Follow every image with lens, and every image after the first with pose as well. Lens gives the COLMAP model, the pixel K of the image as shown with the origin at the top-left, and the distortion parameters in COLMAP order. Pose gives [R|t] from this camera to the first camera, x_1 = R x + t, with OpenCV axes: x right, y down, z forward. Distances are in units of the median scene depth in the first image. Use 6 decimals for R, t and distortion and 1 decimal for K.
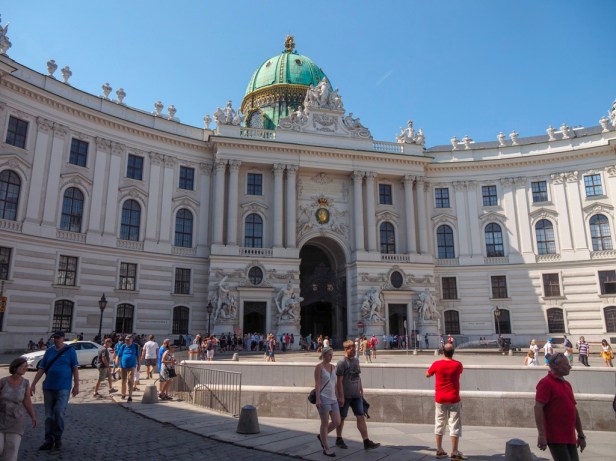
lens RADIAL K [[501.1, 0, 308.0], [0, 501.1, 230.5], [0, 0, 1]] dist [-0.005164, -0.001147]
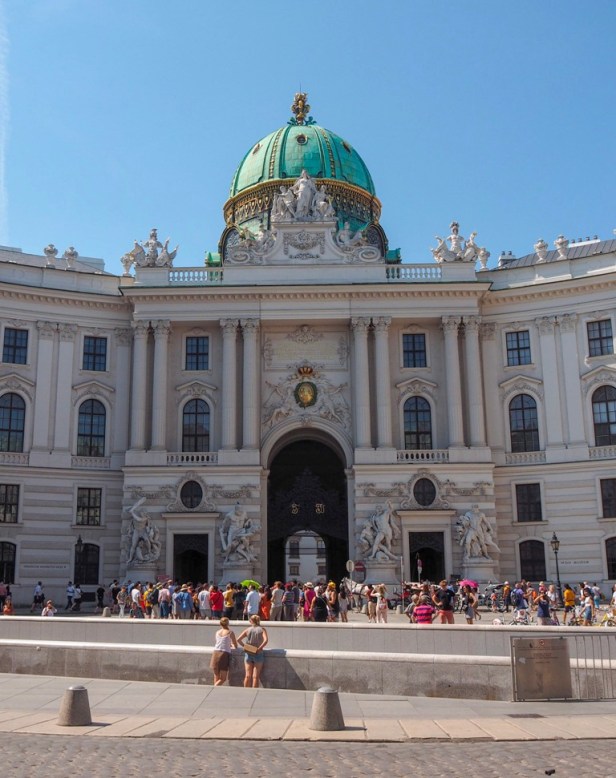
lens RADIAL K [[945.6, 0, 308.0], [0, 945.6, 389.0], [0, 0, 1]] dist [-0.010622, -0.008379]
pose [[0.958653, -0.066621, -0.276669, 0.368065], [0.064858, 0.997774, -0.015529, -0.017676], [0.277087, -0.003058, 0.960840, -0.137387]]
